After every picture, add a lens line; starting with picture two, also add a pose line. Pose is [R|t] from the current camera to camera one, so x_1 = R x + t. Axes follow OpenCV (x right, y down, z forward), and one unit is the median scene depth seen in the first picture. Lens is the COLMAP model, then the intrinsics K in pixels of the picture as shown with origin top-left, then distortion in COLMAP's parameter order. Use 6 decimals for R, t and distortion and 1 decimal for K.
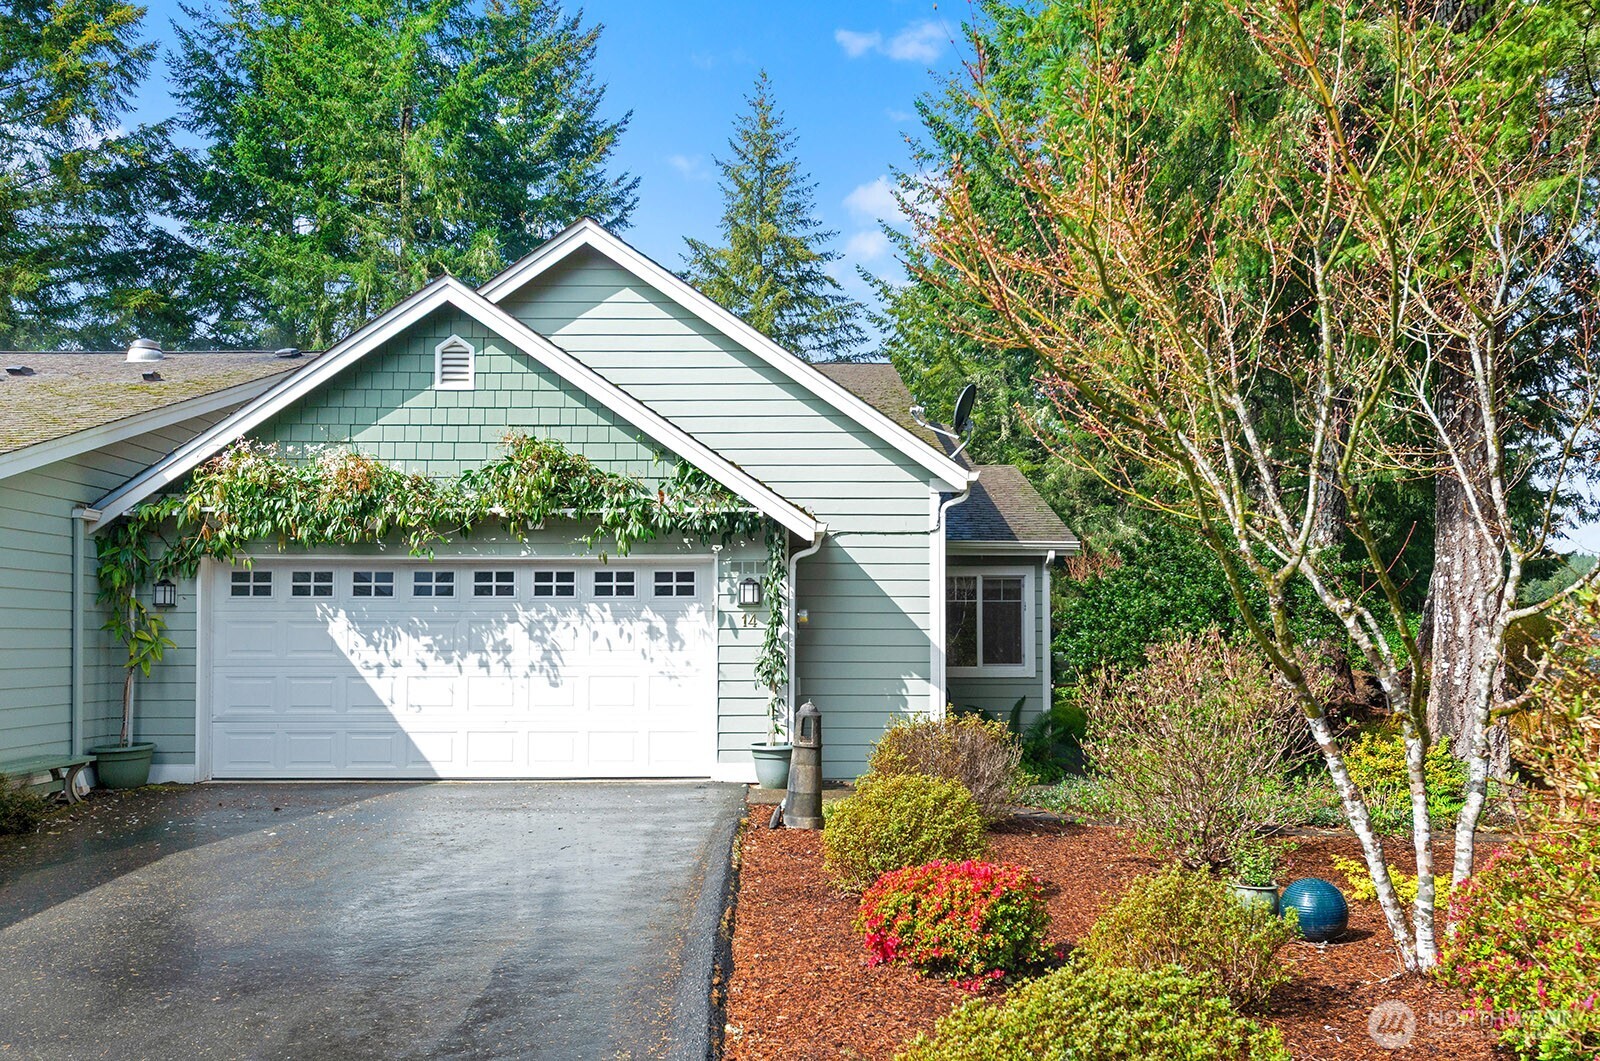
lens RADIAL K [[1251.8, 0, 800.2], [0, 1251.8, 594.2], [0, 0, 1]] dist [0.025909, -0.006801]
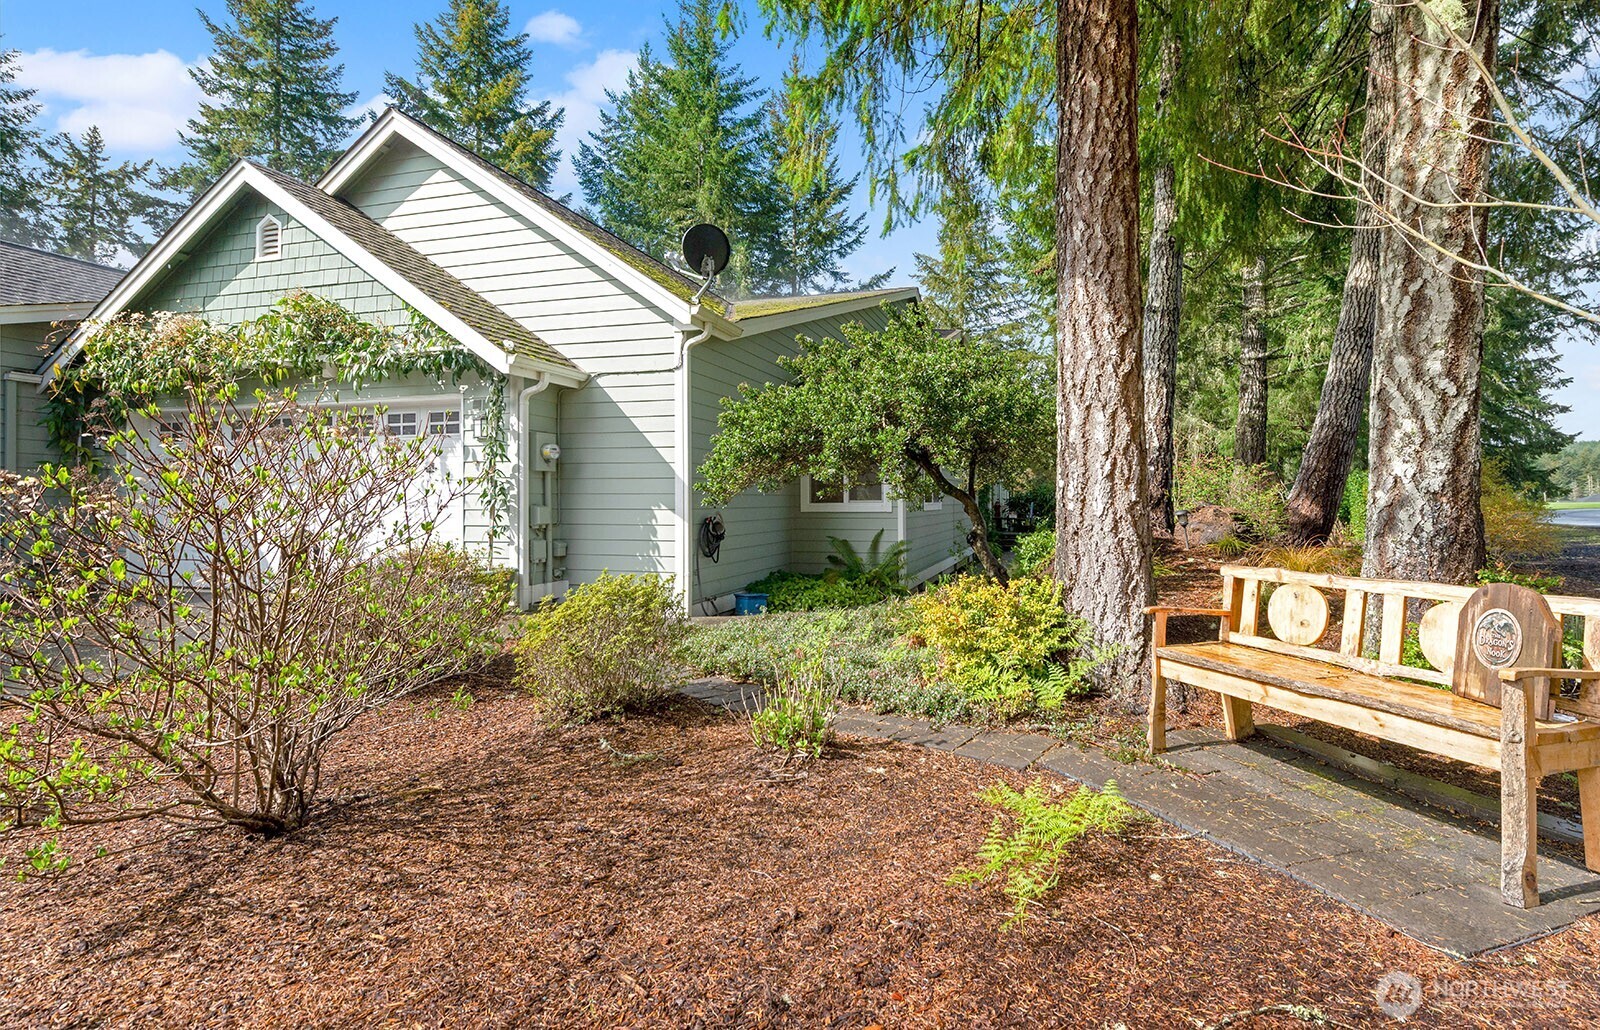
lens RADIAL K [[705.6, 0, 869.2], [0, 705.6, 483.9], [0, 0, 1]] dist [0.000031, -0.000118]
pose [[0.971229, -0.006662, -0.238055, 0.414547], [0.009821, 0.999879, 0.012086, 0.041781], [0.237946, -0.014076, 0.971176, 0.479524]]
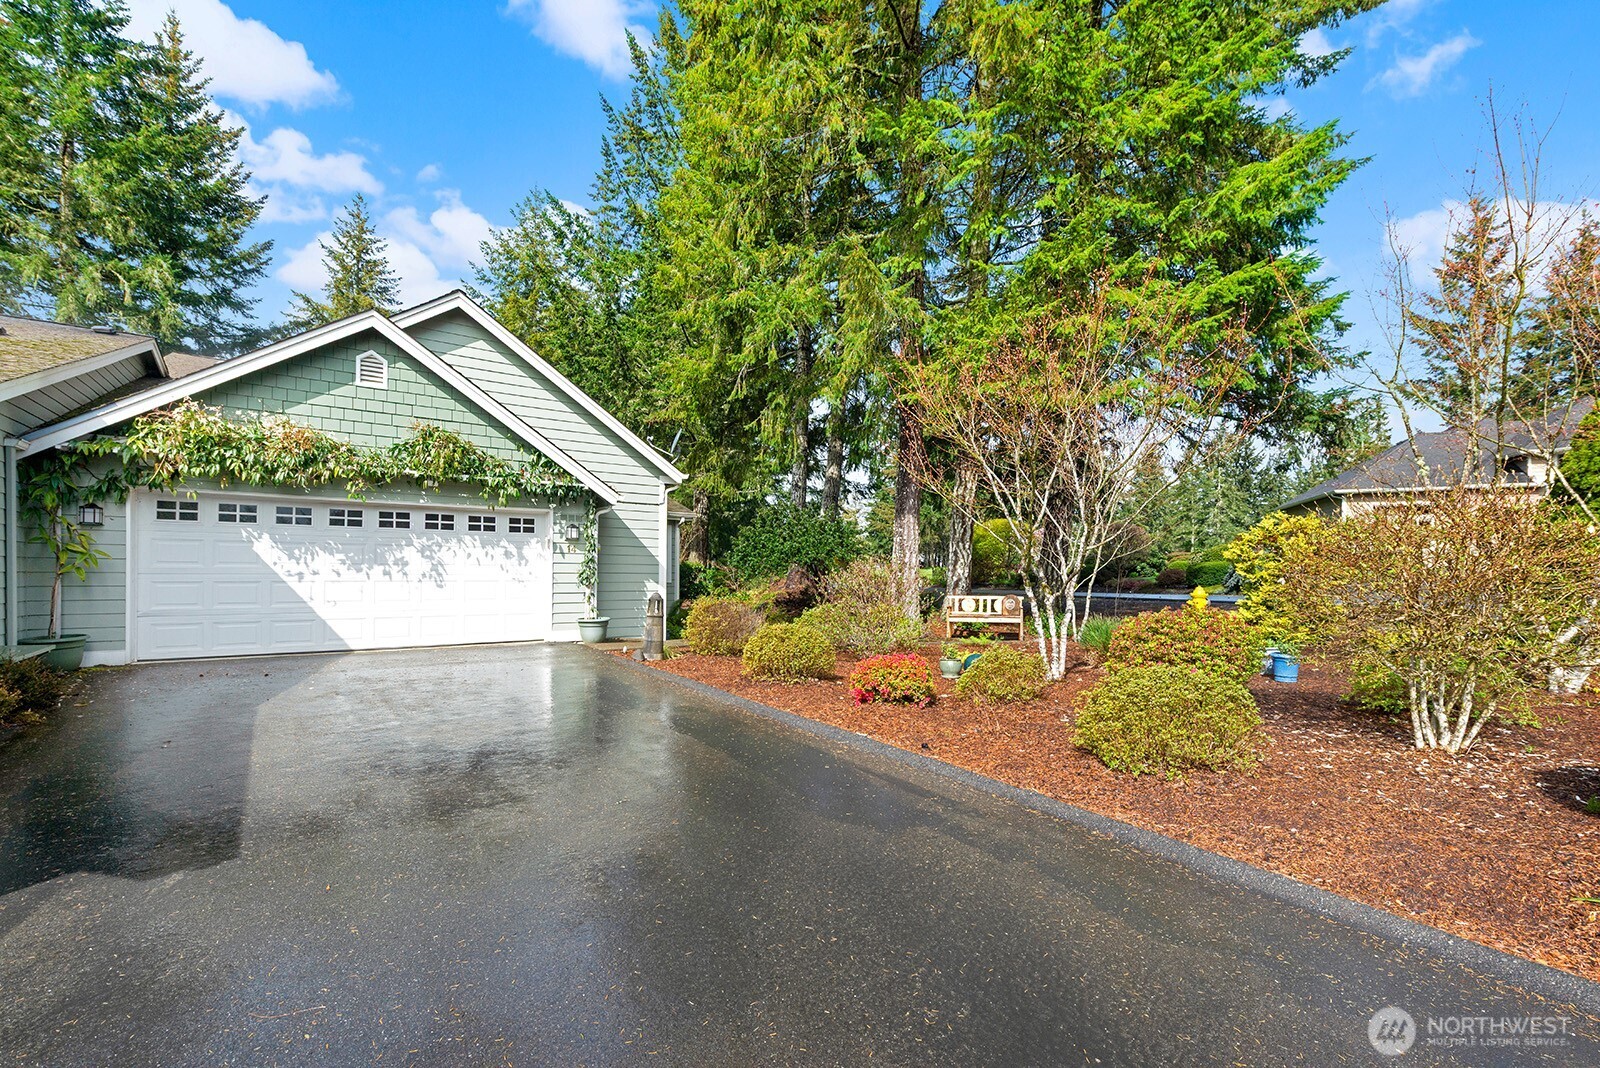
lens RADIAL K [[663.4, 0, 801.7], [0, 663.4, 568.7], [0, 0, 1]] dist [-0.001025, -0.000073]
pose [[0.818015, 0.008755, 0.575130, -0.303386], [-0.029593, 0.999201, 0.026880, 0.014411], [-0.574435, -0.039008, 0.817620, 0.059511]]
